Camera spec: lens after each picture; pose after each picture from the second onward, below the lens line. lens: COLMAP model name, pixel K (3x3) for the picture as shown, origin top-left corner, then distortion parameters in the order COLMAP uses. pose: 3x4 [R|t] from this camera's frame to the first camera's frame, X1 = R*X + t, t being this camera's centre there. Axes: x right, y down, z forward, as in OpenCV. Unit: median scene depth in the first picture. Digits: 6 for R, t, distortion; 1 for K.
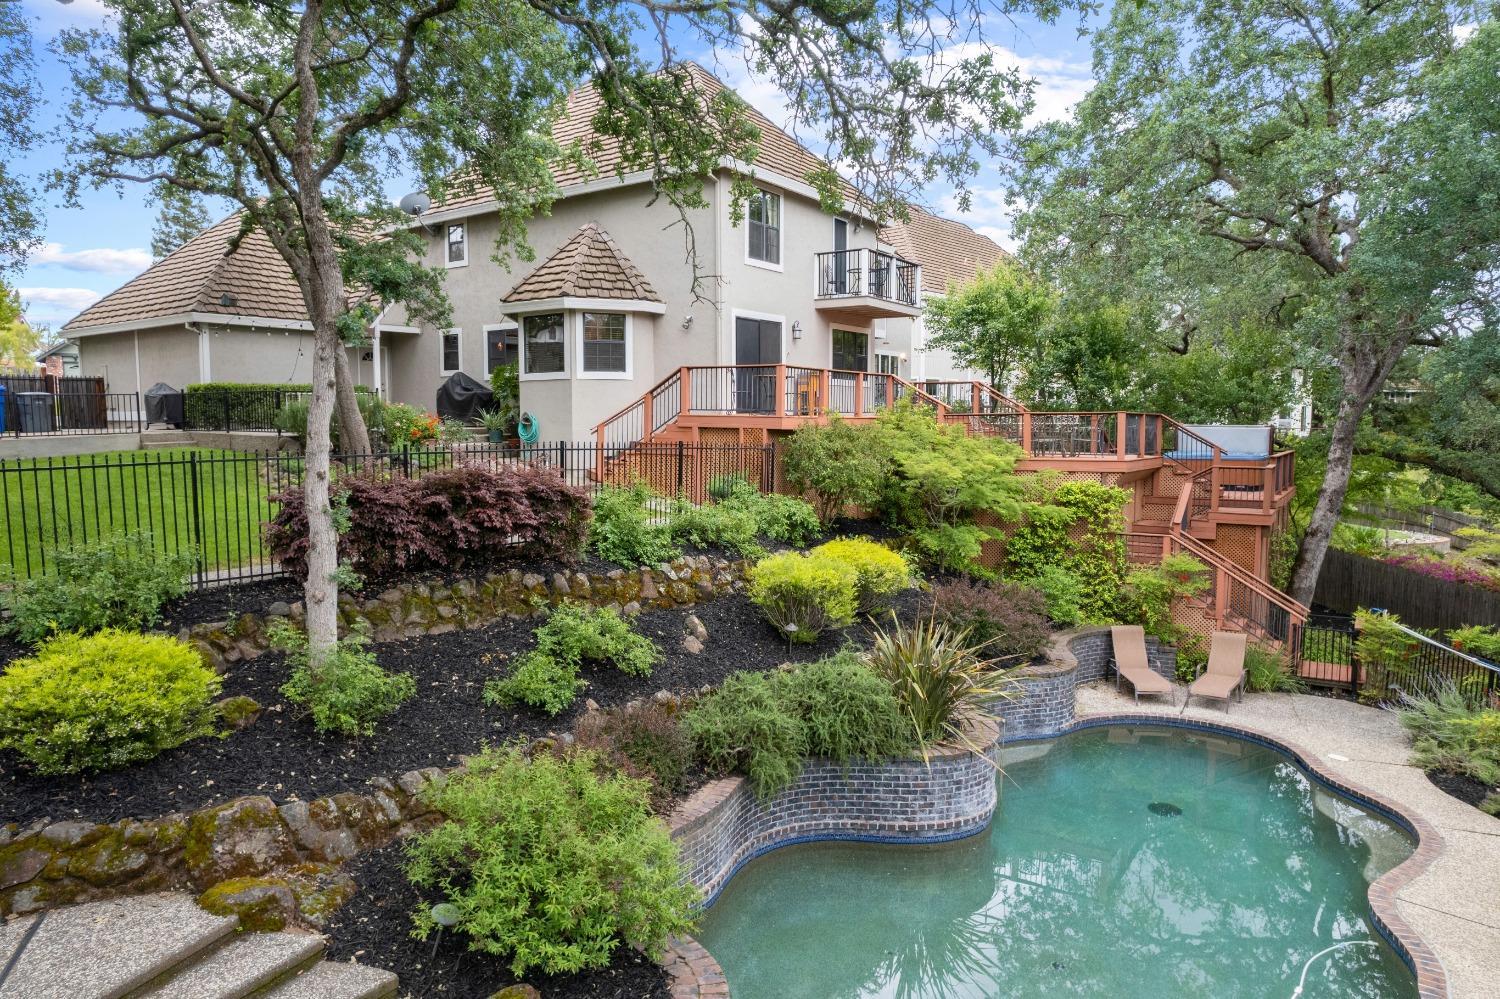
lens RADIAL K [[962.0, 0, 750.0], [0, 962.0, 499.5], [0, 0, 1]] dist [-0.080347, 0.079332]
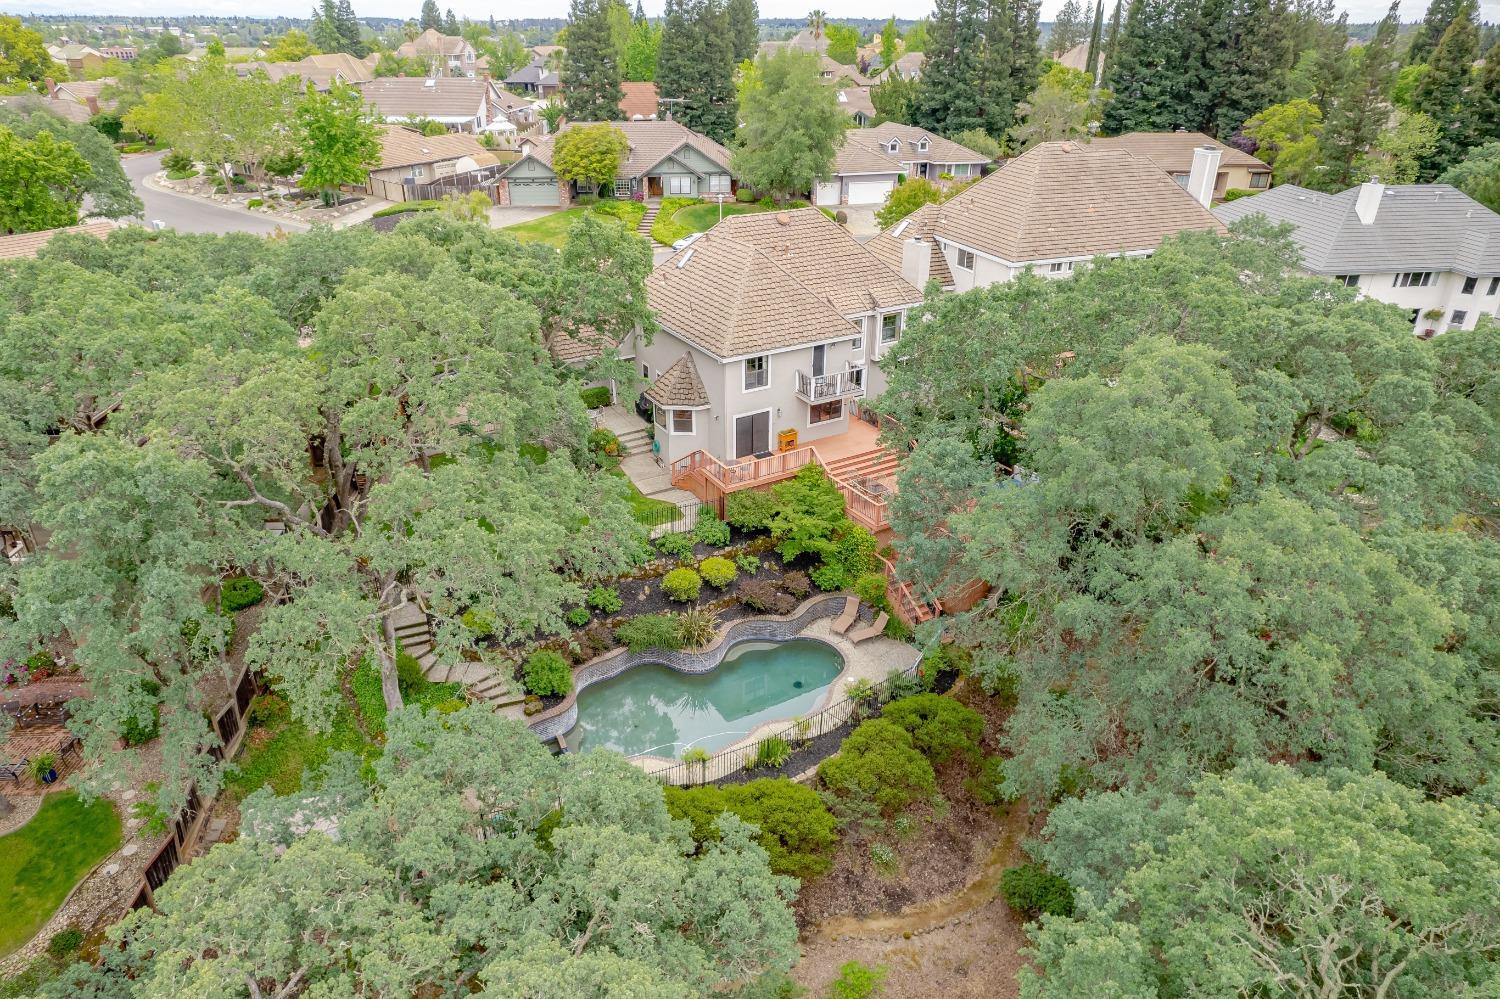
lens RADIAL K [[962.0, 0, 750.0], [0, 962.0, 499.5], [0, 0, 1]] dist [-0.080347, 0.079332]
pose [[0.907914, 0.194891, -0.371092, 0.857733], [-0.041065, 0.922430, 0.383975, -0.857450], [0.417139, -0.333377, 0.845490, -0.897042]]
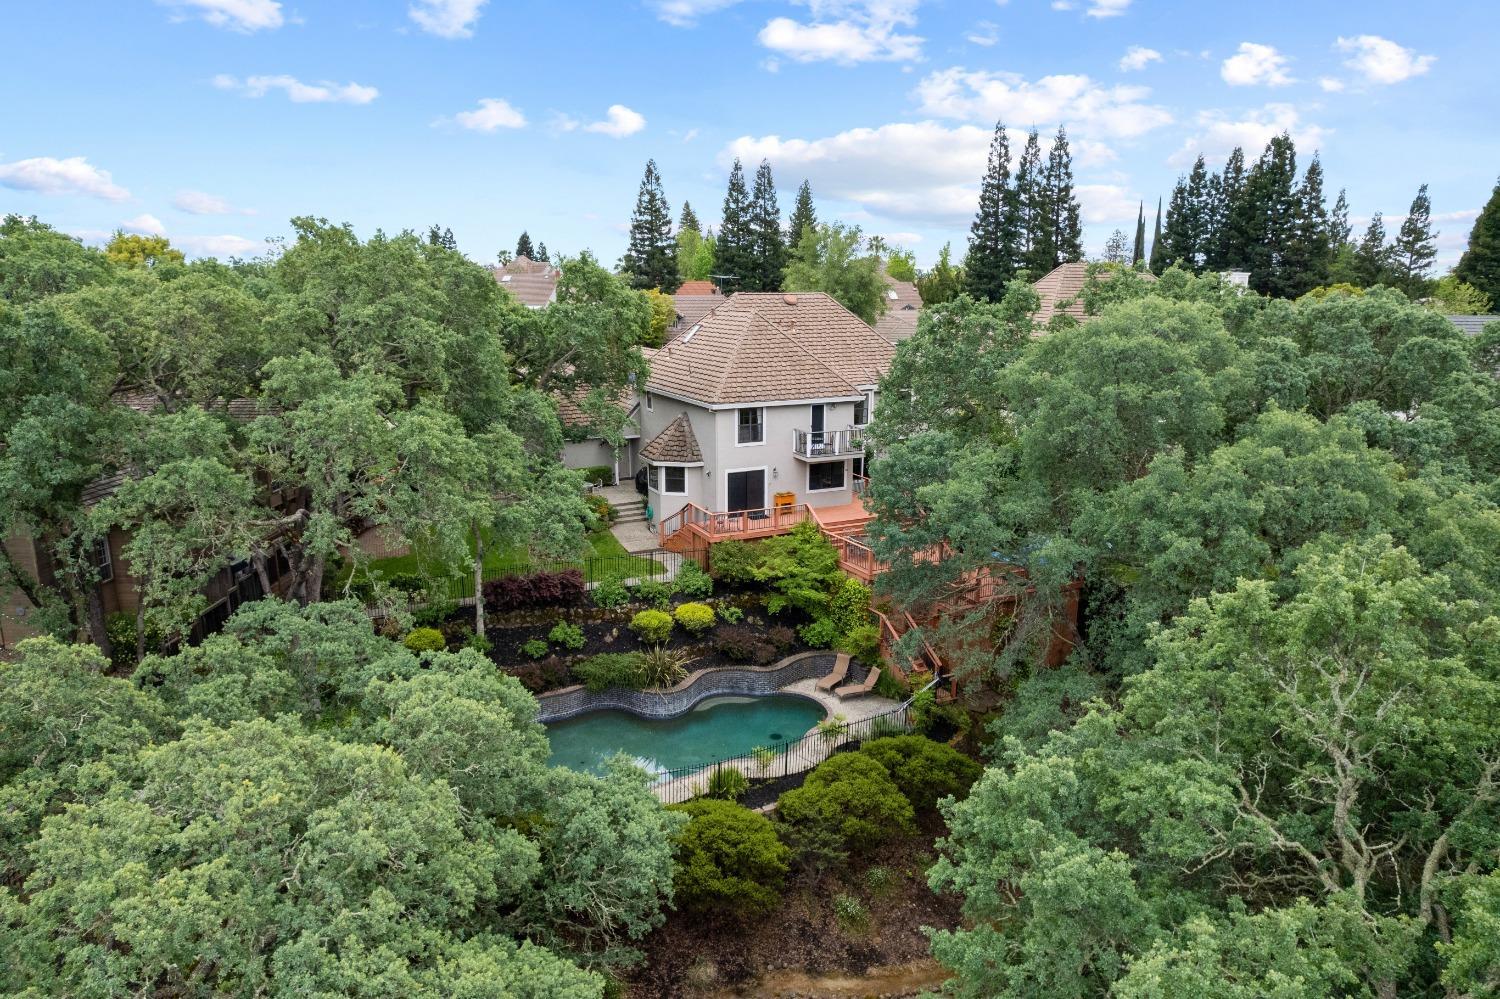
lens RADIAL K [[962.0, 0, 750.0], [0, 962.0, 499.5], [0, 0, 1]] dist [-0.080347, 0.079332]
pose [[0.871555, 0.114523, -0.476735, 1.025035], [-0.046762, 0.987322, 0.151687, -0.451619], [0.488063, -0.109911, 0.865860, -0.792585]]
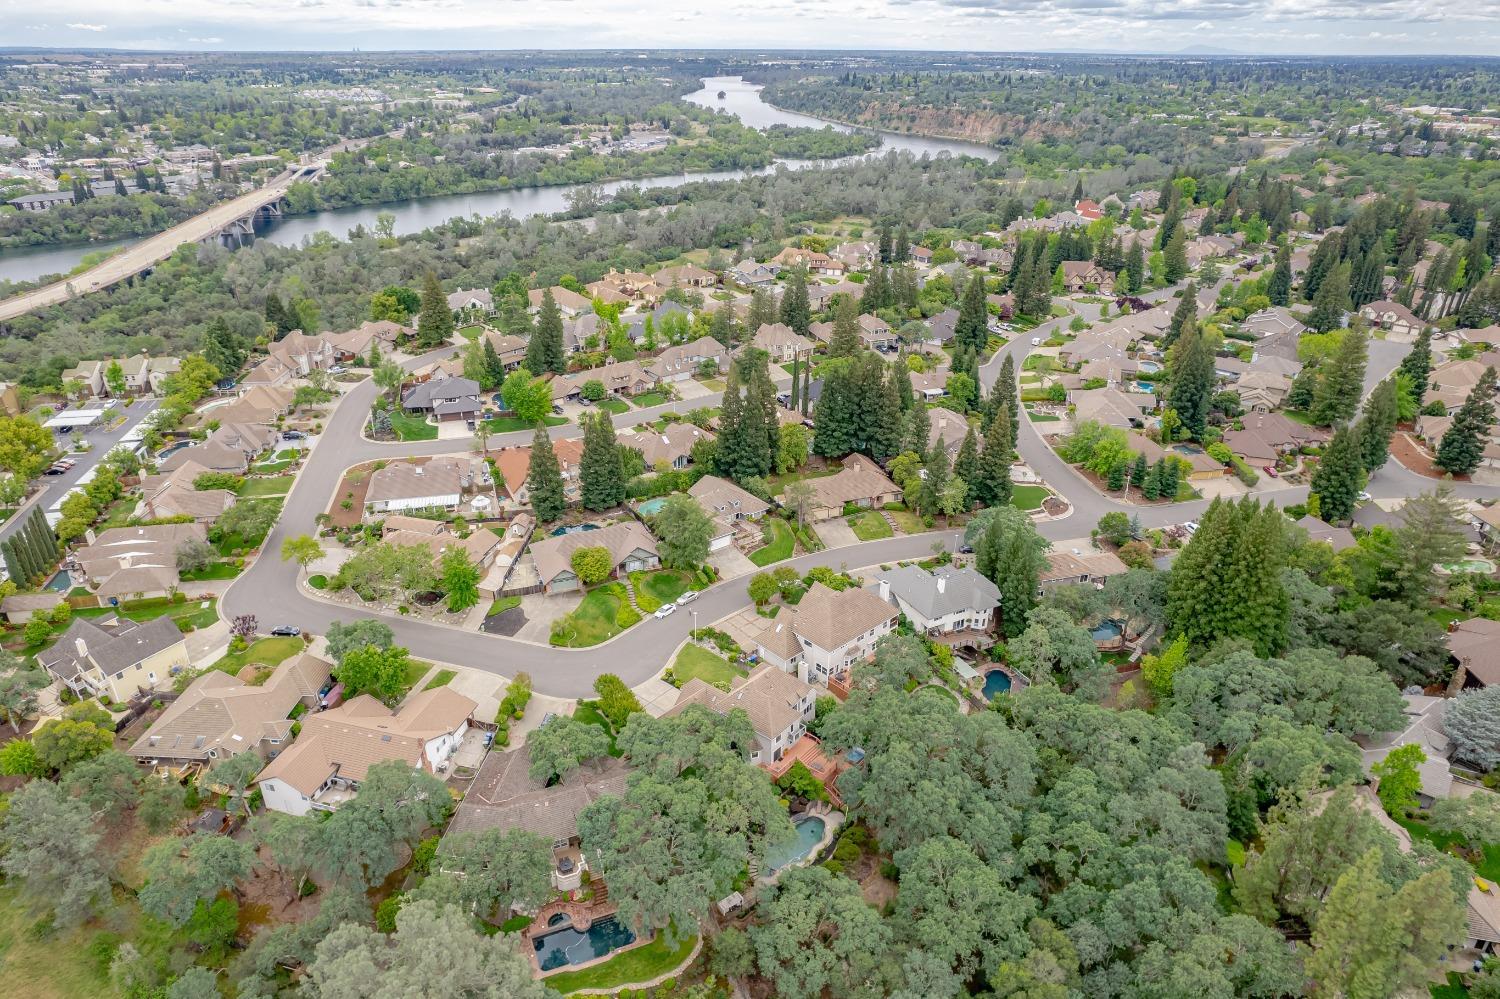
lens RADIAL K [[962.0, 0, 750.0], [0, 962.0, 499.5], [0, 0, 1]] dist [-0.080347, 0.079332]
pose [[0.996753, 0.039288, -0.070279, 0.234383], [-0.011529, 0.933516, 0.358351, -4.456624], [0.079685, -0.356378, 0.930938, -4.915264]]
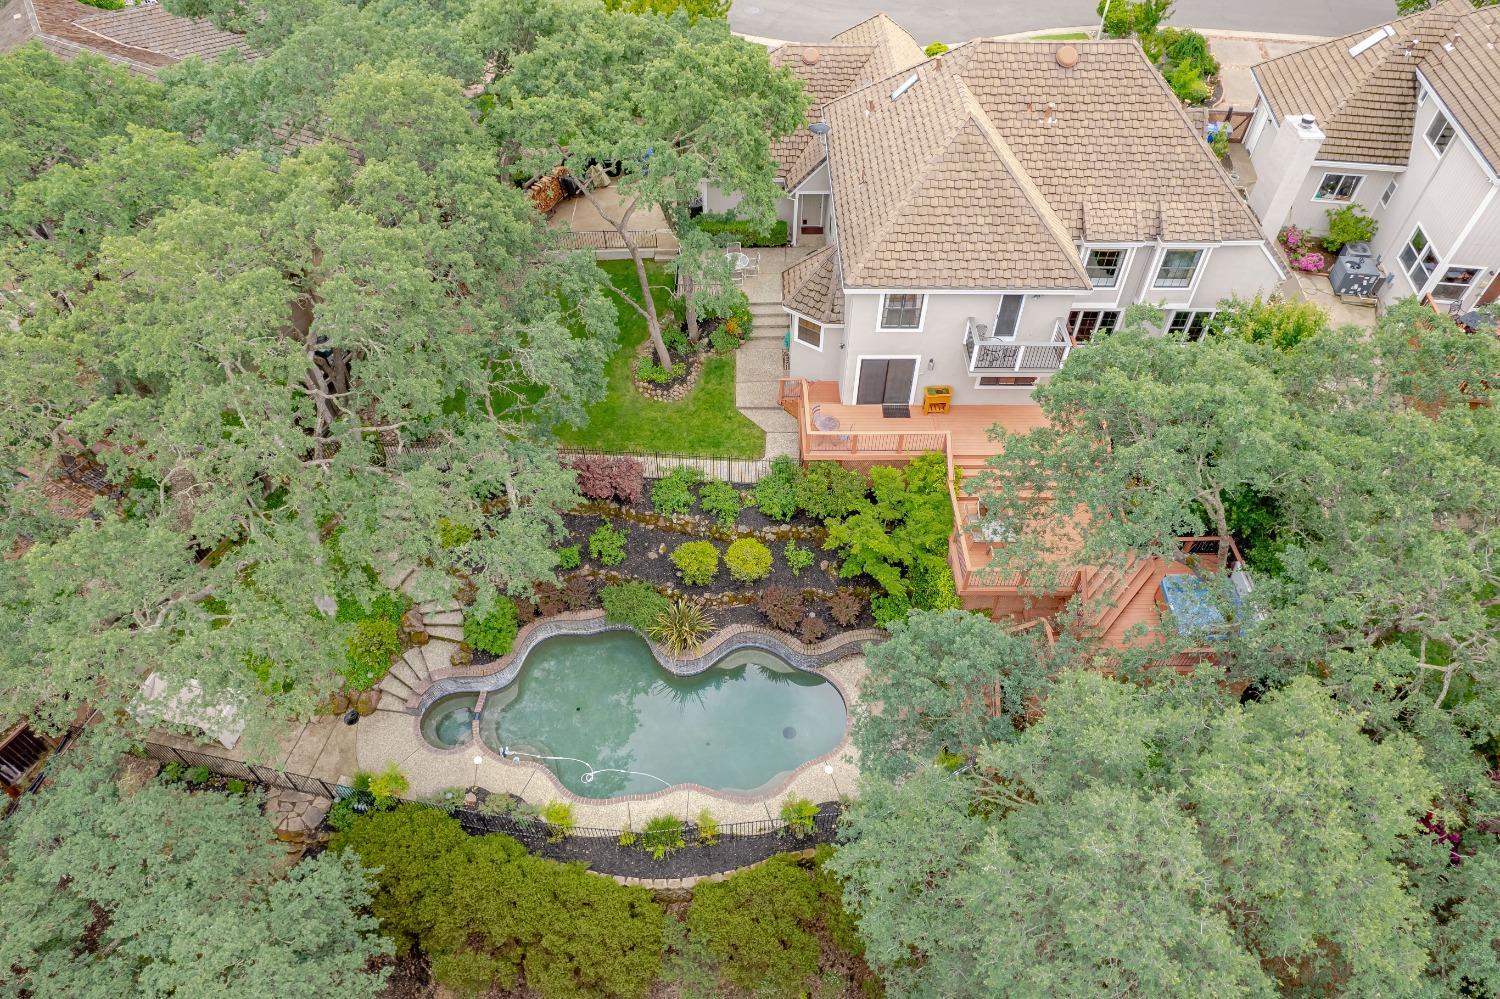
lens RADIAL K [[962.0, 0, 750.0], [0, 962.0, 499.5], [0, 0, 1]] dist [-0.080347, 0.079332]
pose [[0.569511, 0.622181, -0.537167, 0.863690], [-0.077856, 0.691393, 0.718272, -1.141032], [0.818288, -0.367242, 0.442196, 0.066612]]
